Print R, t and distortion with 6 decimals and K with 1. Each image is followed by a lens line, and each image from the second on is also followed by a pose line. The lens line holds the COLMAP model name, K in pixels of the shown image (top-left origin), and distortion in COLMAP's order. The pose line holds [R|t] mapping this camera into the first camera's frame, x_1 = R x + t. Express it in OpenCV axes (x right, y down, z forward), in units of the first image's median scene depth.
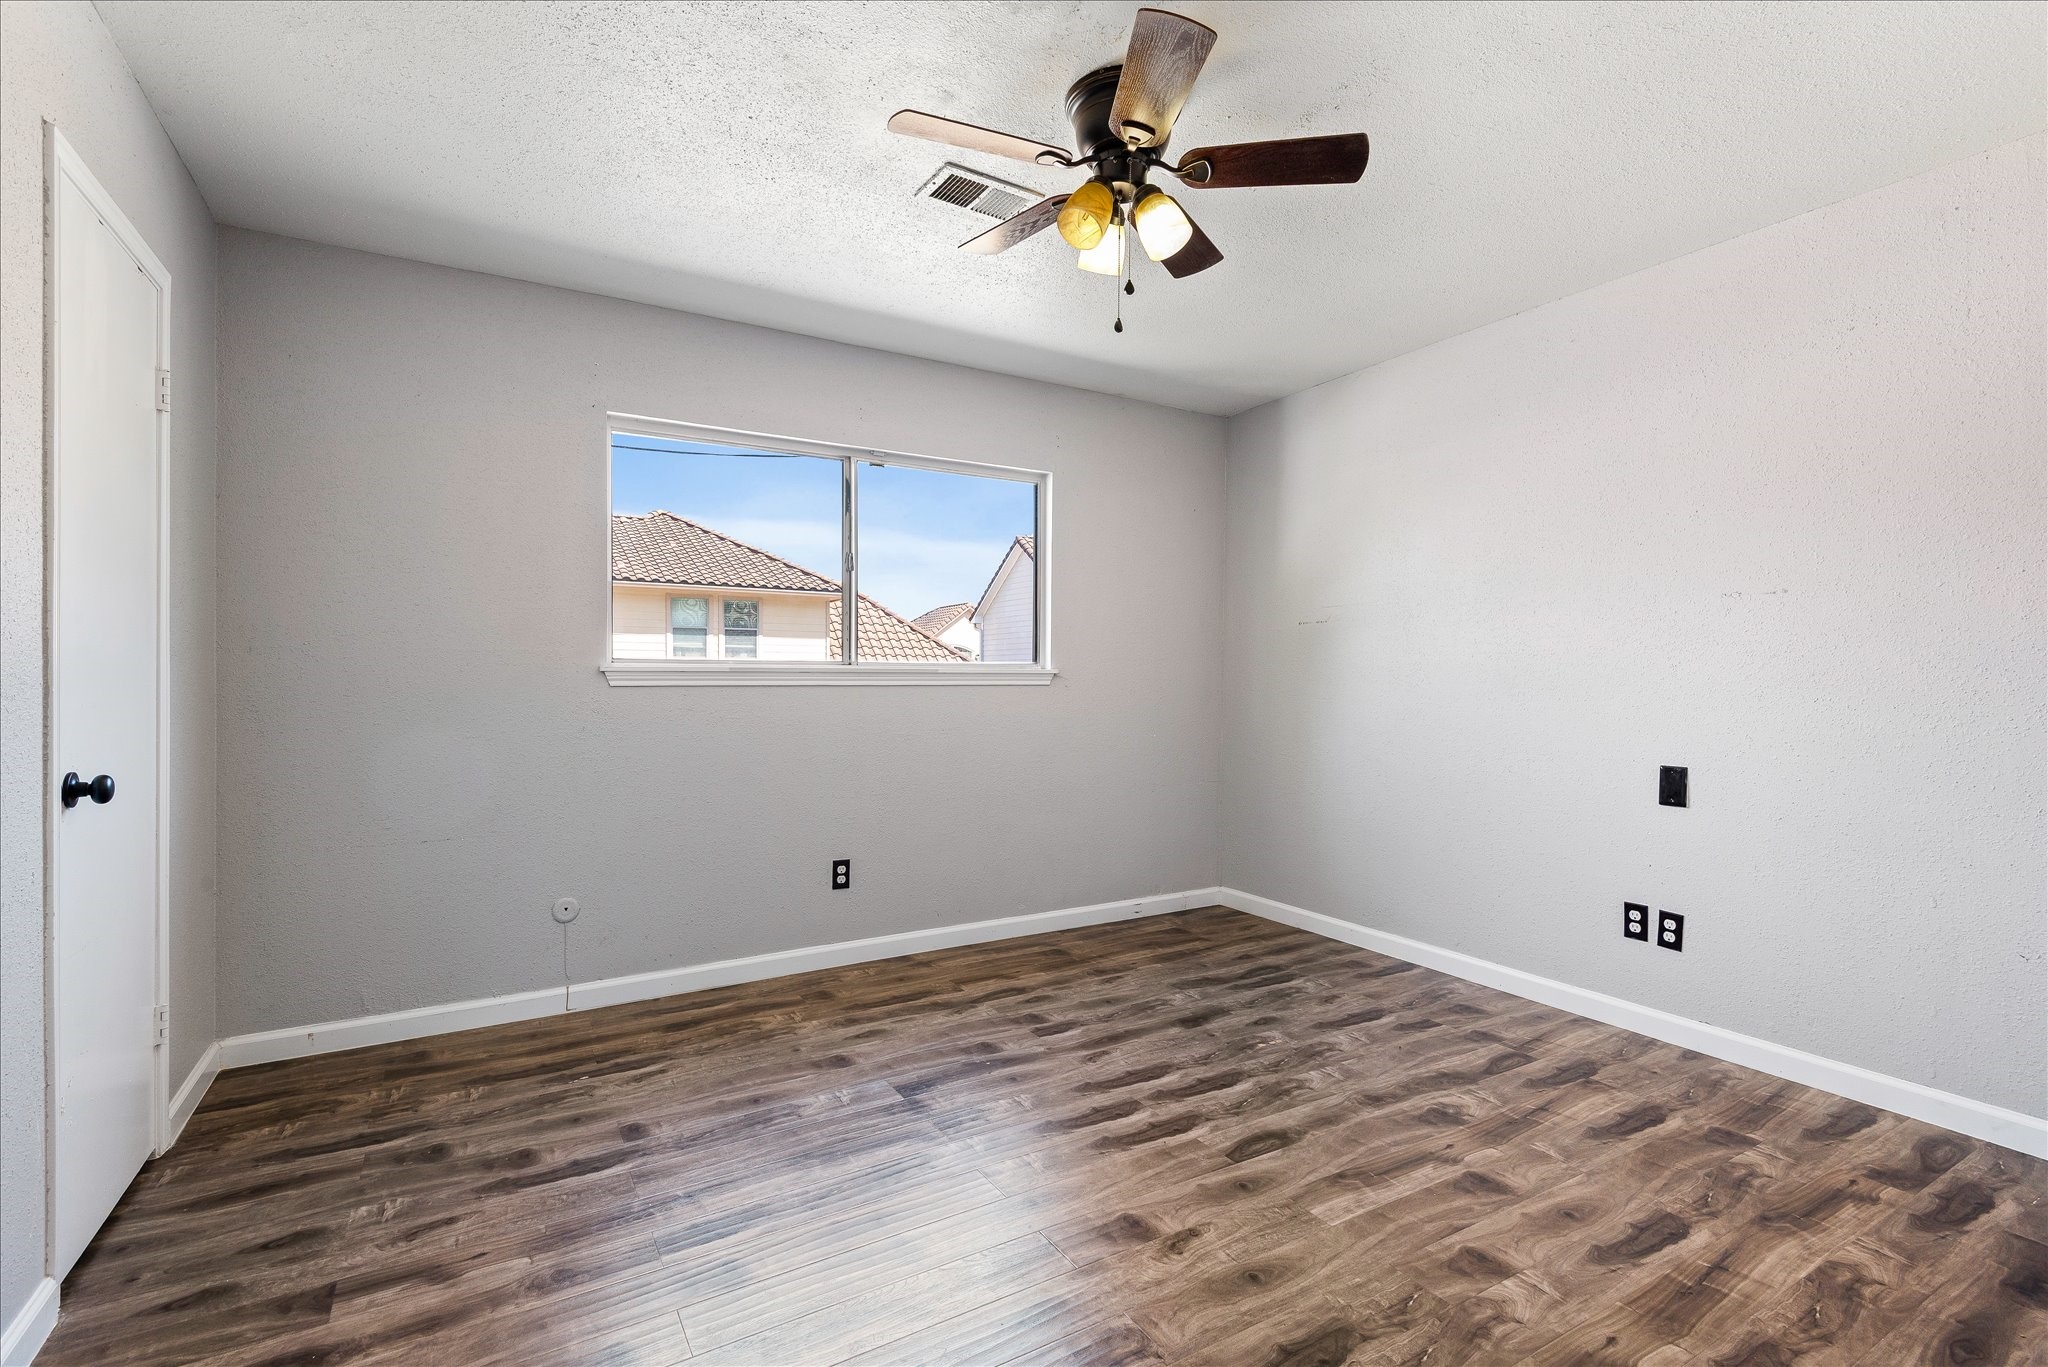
lens RADIAL K [[943.0, 0, 1038.3], [0, 943.0, 667.2], [0, 0, 1]] dist [0.020018, -0.012659]
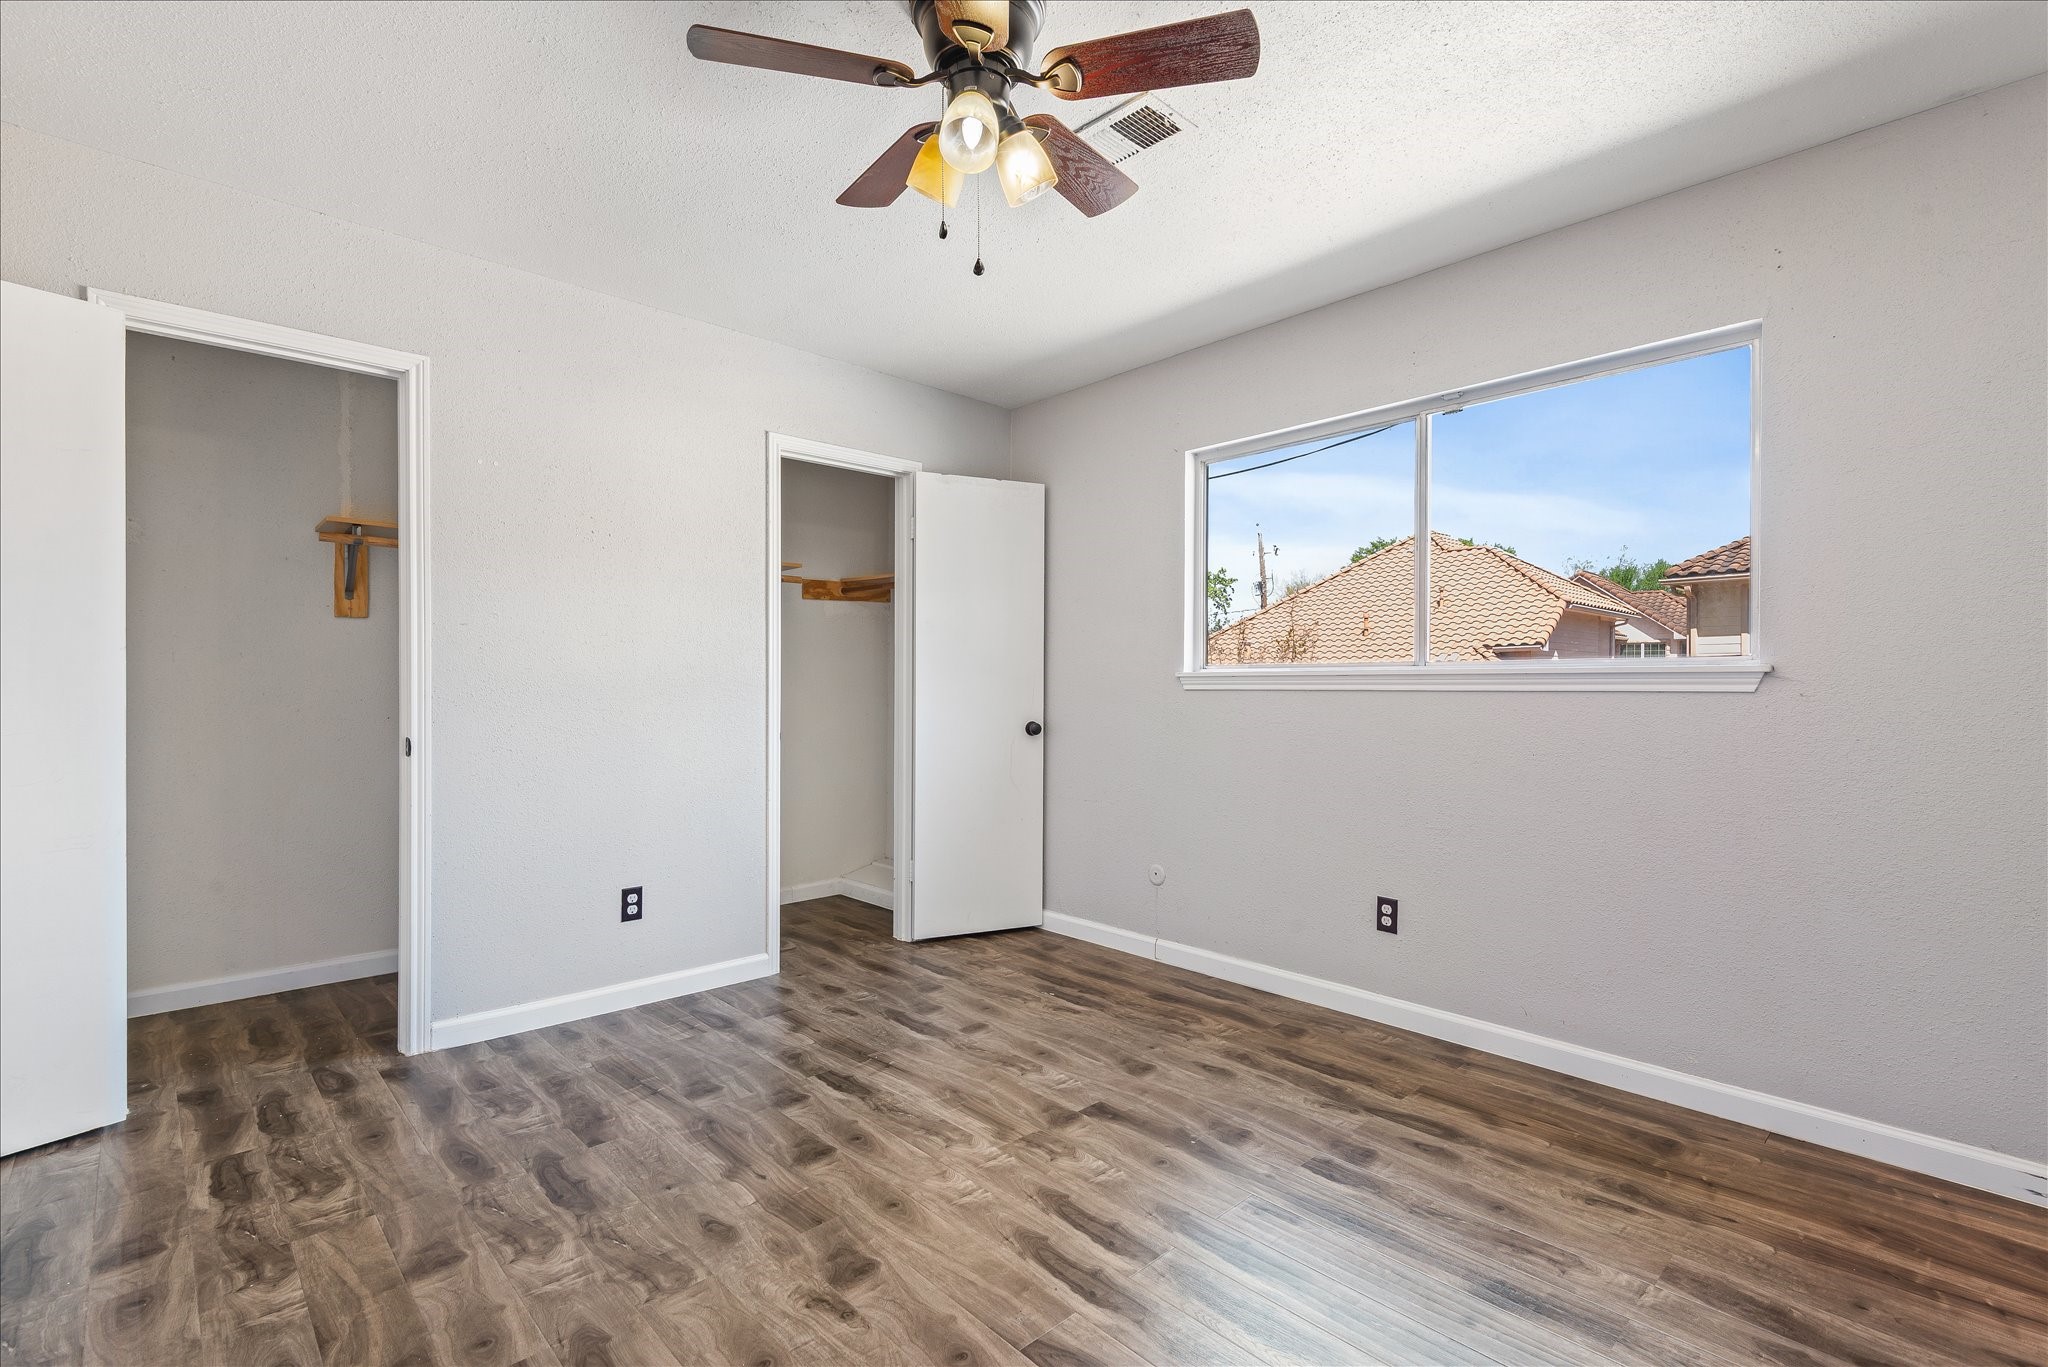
lens RADIAL K [[943.0, 0, 1030.4], [0, 943.0, 691.5], [0, 0, 1]] dist [0.020018, -0.012659]
pose [[0.216214, 0.012145, -0.976271, 0.667405], [0.003700, 0.999905, 0.013259, 0.009545], [0.976339, -0.006479, 0.216148, 0.627743]]
